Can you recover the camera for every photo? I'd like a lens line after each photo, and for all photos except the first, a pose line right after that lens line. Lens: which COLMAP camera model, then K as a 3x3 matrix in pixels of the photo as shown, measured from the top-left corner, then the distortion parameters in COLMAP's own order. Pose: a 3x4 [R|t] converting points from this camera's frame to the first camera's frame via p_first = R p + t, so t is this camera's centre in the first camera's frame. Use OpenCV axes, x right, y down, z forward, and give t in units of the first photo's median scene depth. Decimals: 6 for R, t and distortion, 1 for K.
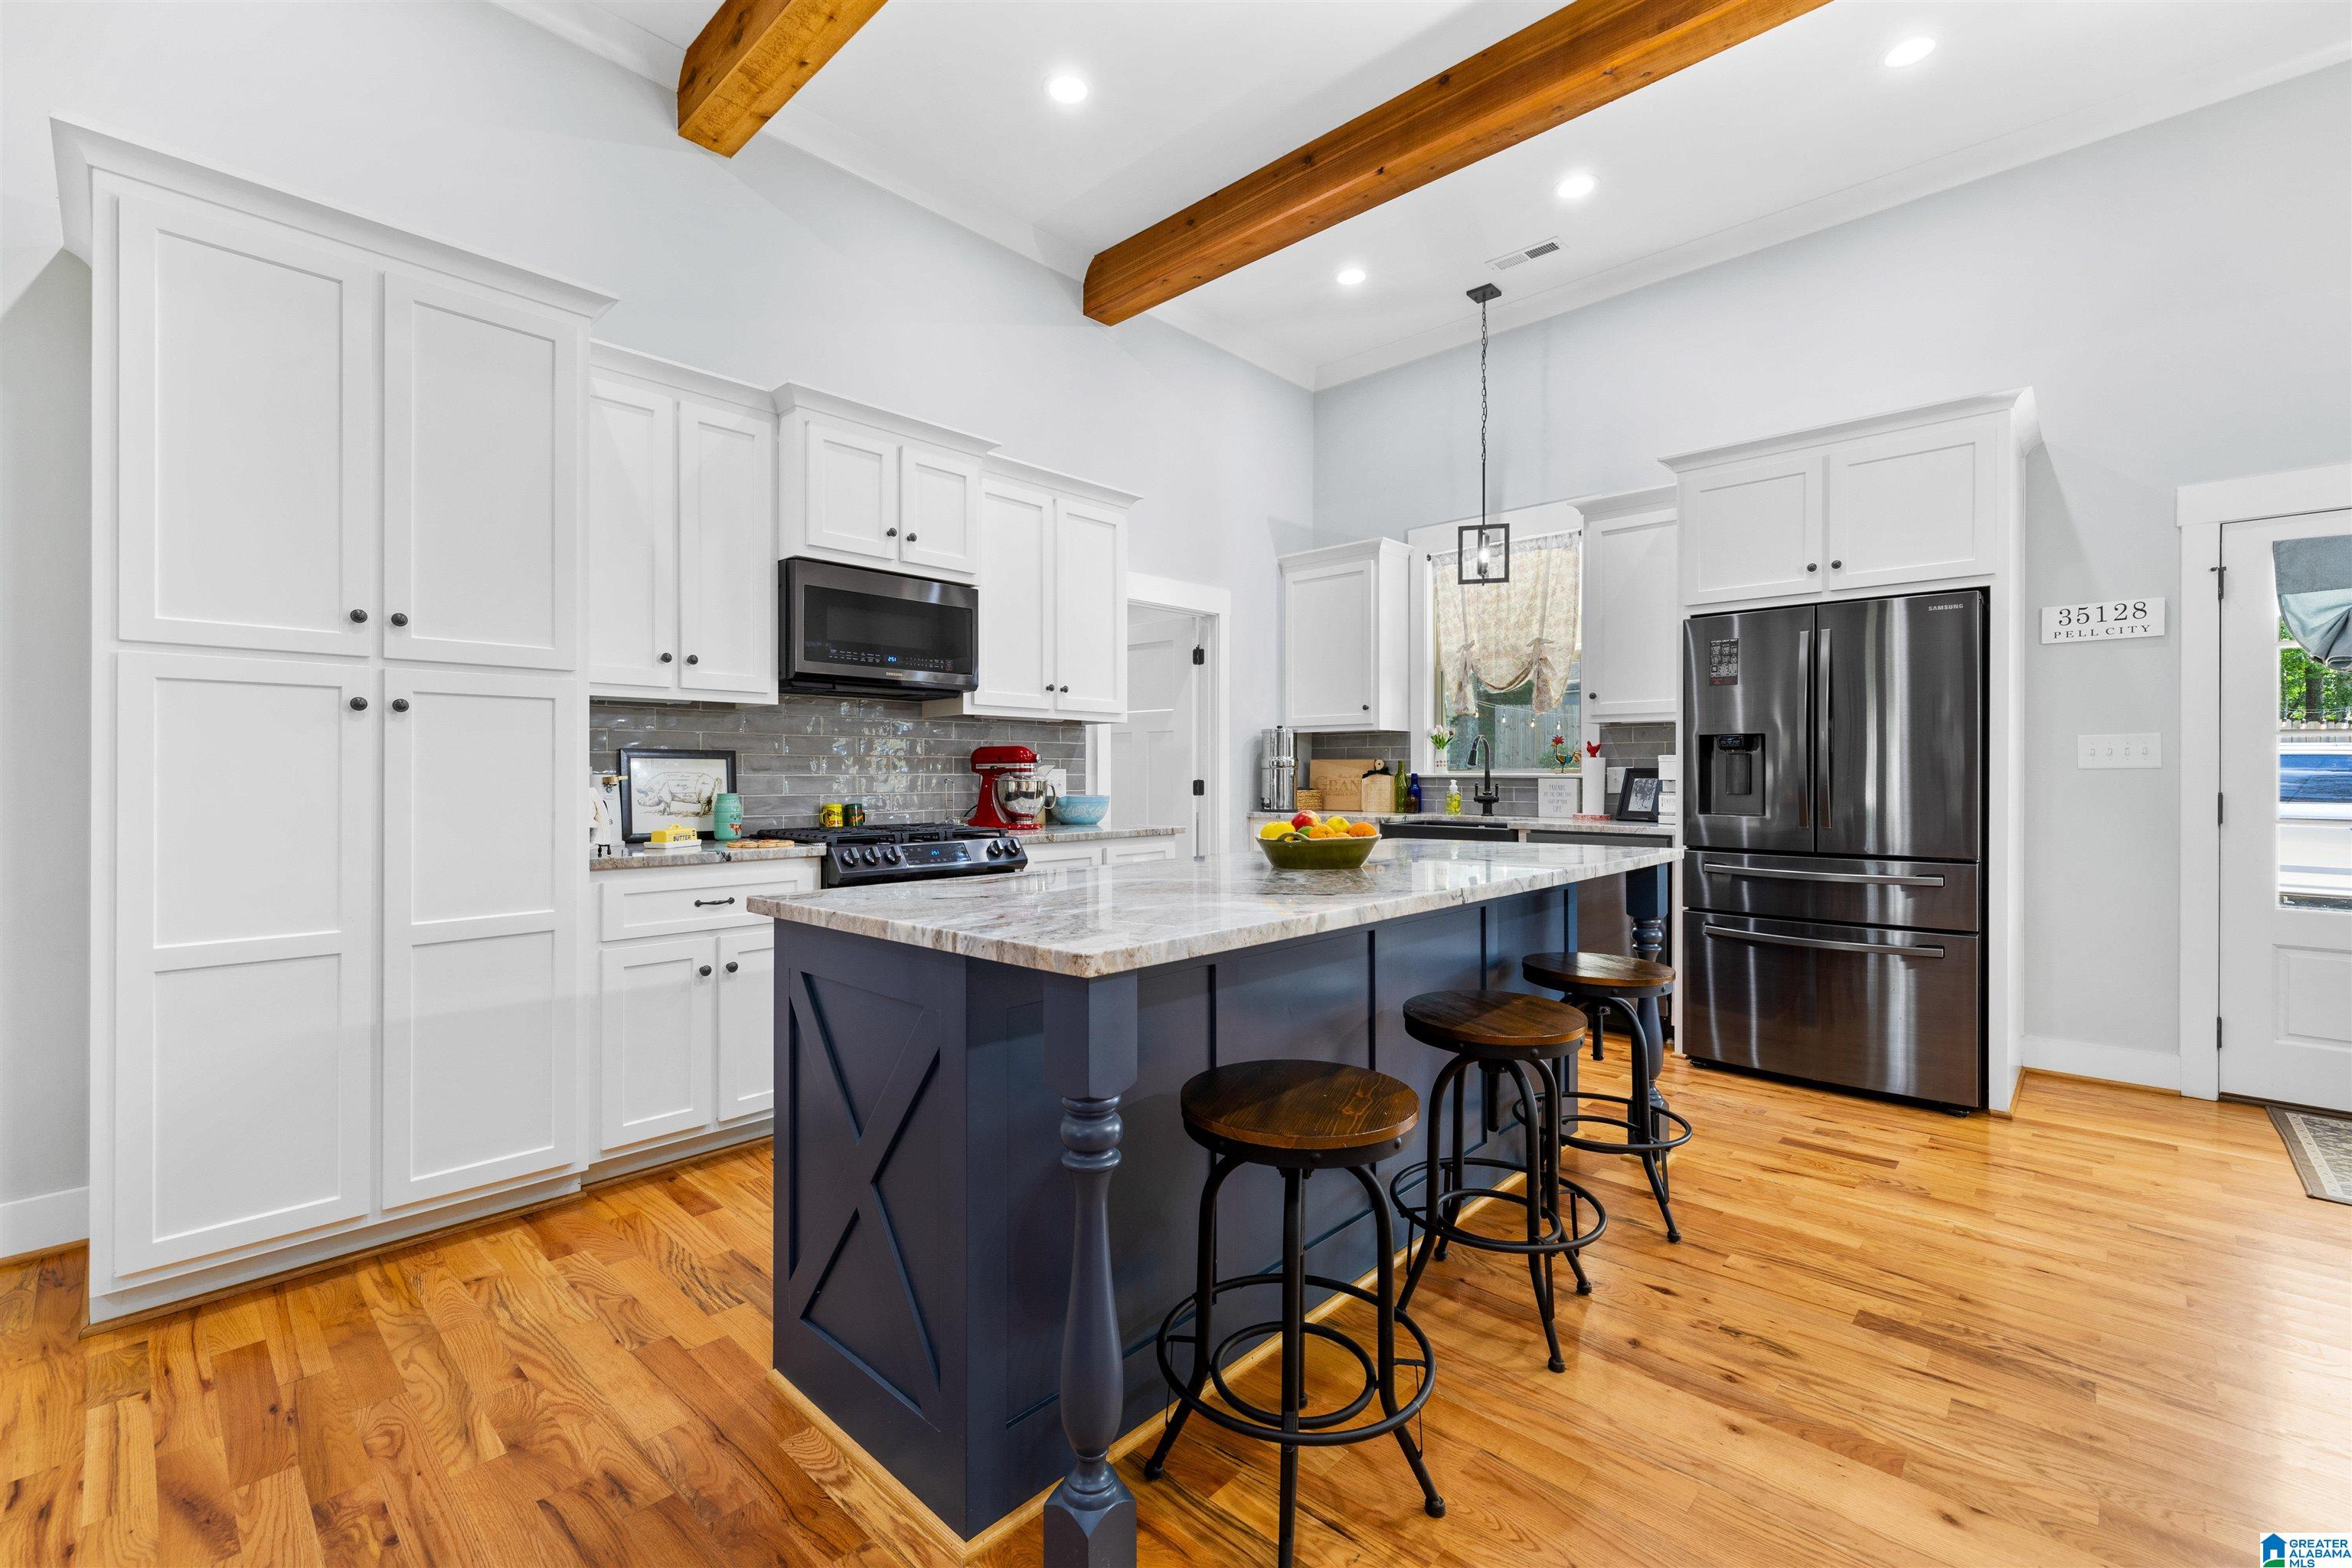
lens RADIAL K [[991.4, 0, 1170.8], [0, 991.4, 779.4], [0, 0, 1]] dist [0.002258, 0.000084]
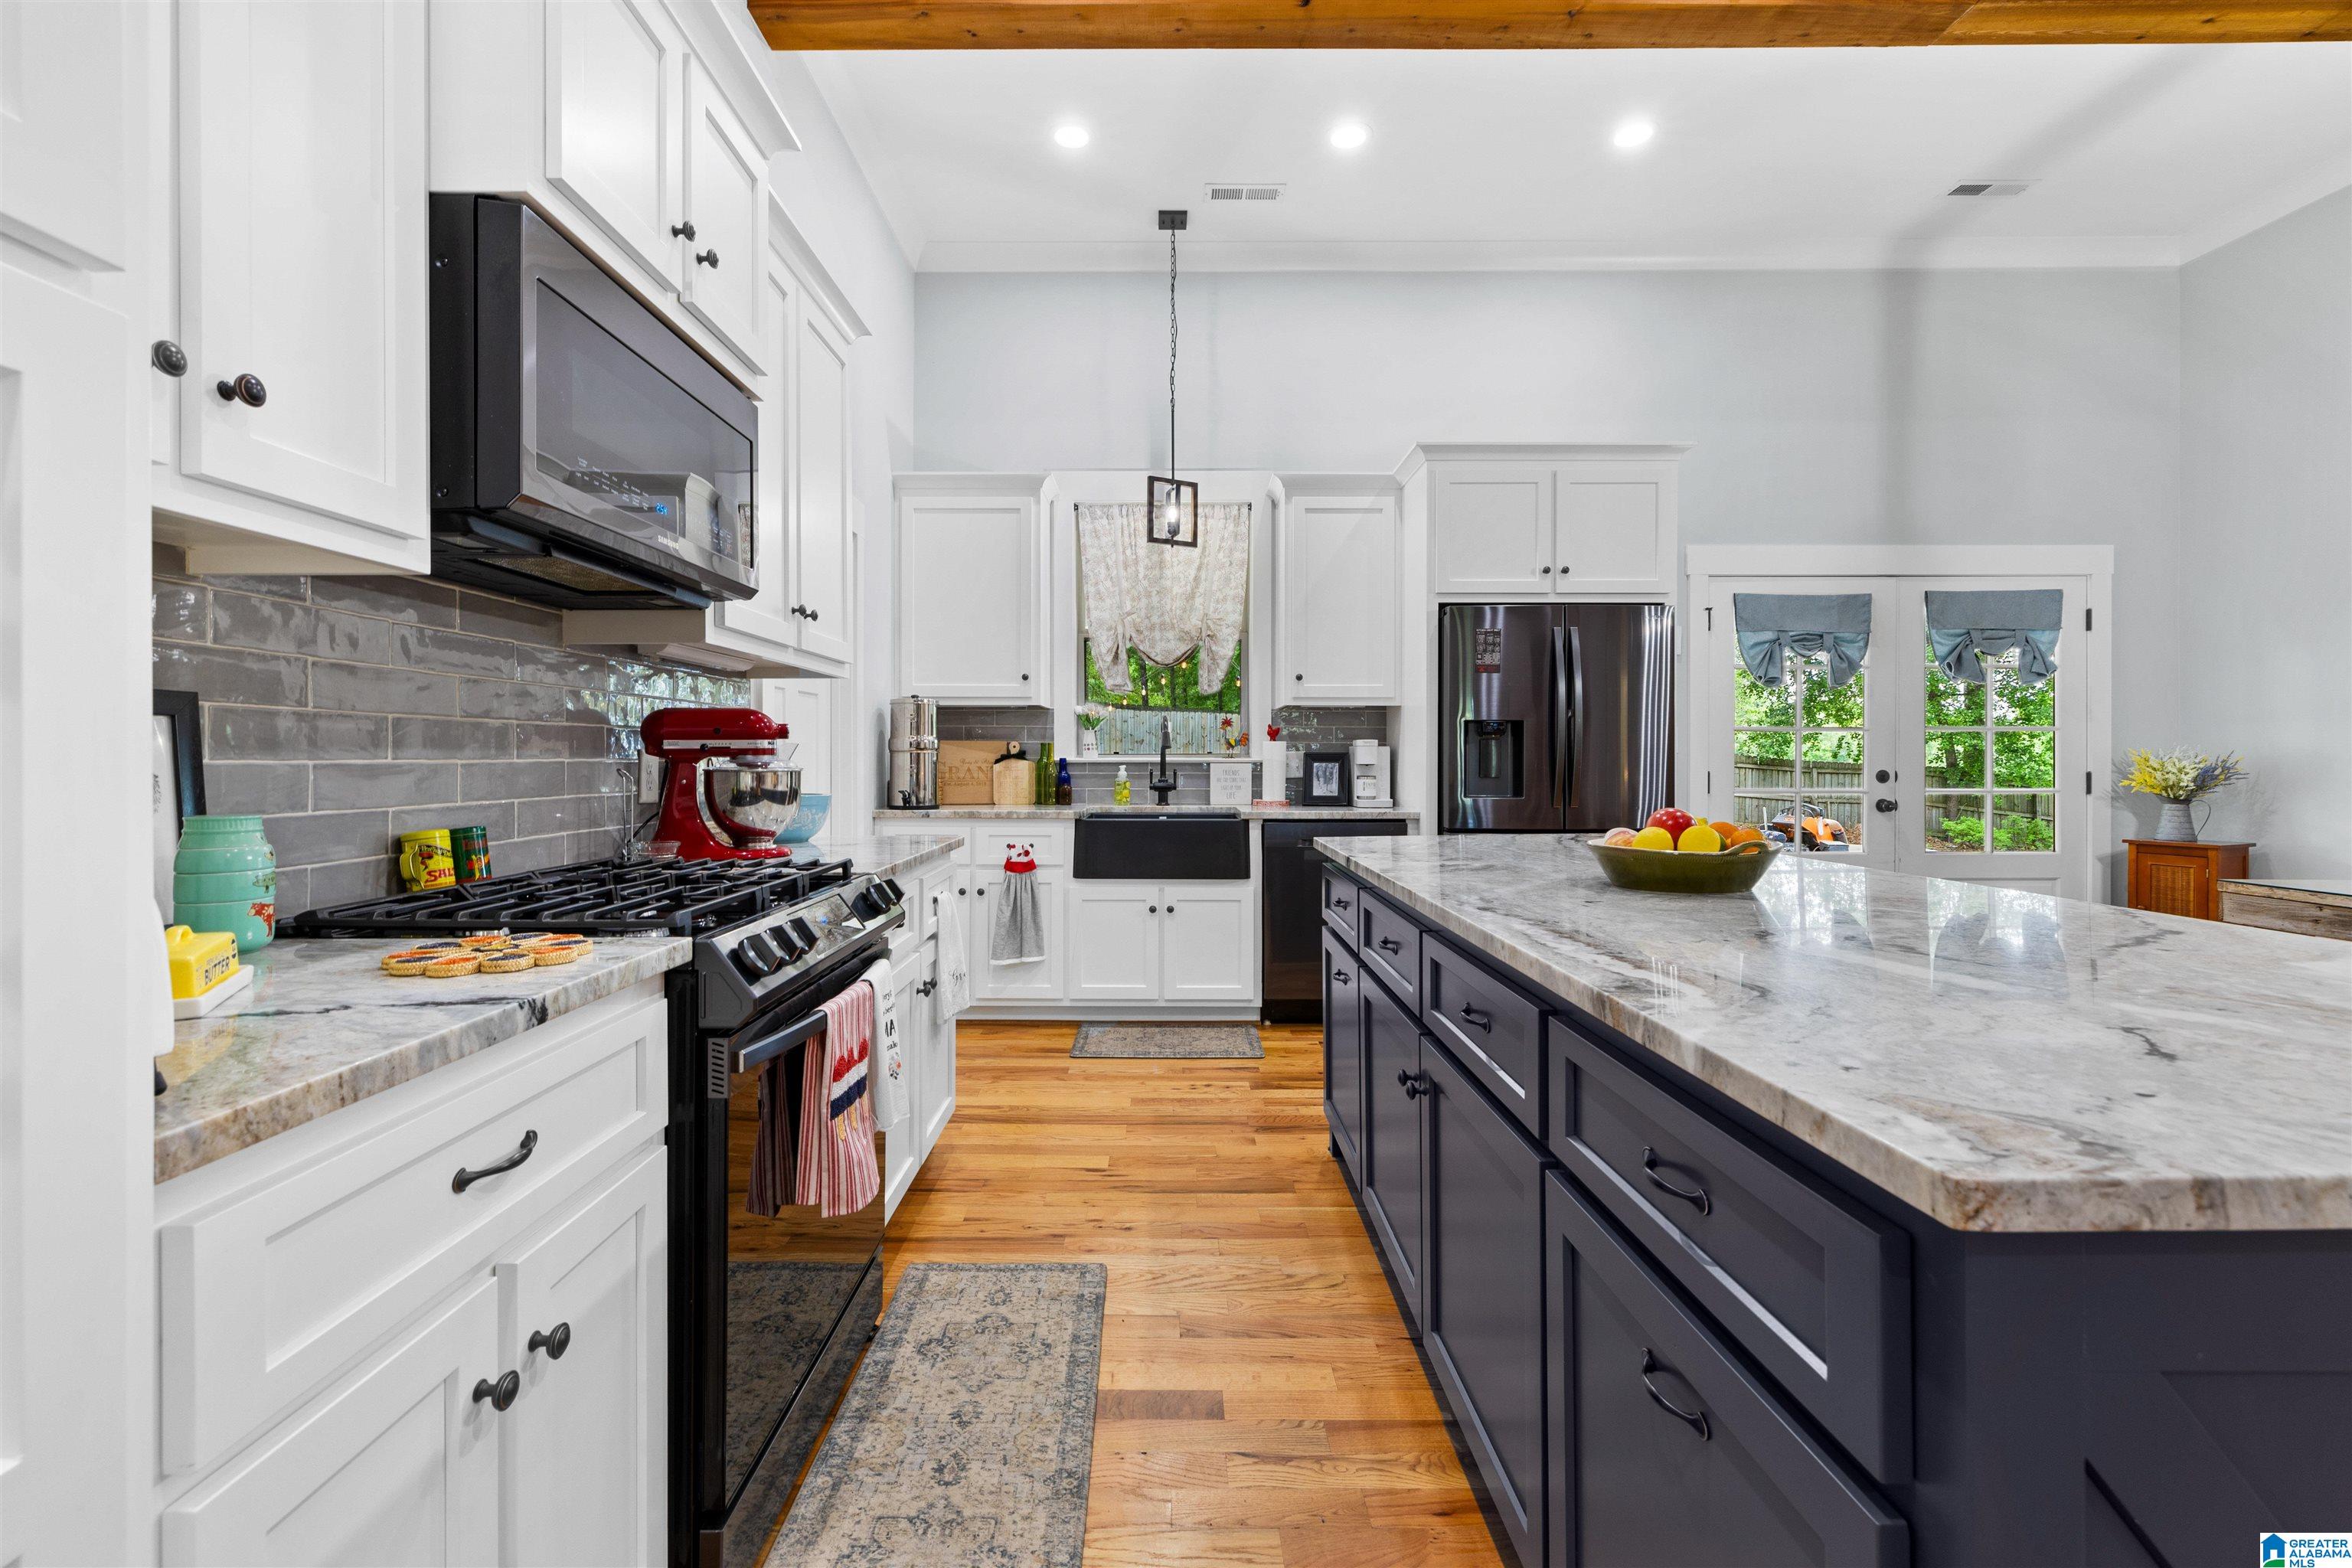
lens RADIAL K [[991.4, 0, 1175.2], [0, 991.4, 765.8], [0, 0, 1]] dist [0.002258, 0.000084]
pose [[0.729977, -0.005701, 0.683448, -0.293944], [0.004799, 0.999983, 0.003216, -0.001754], [-0.683455, 0.000932, 0.729992, 0.346062]]
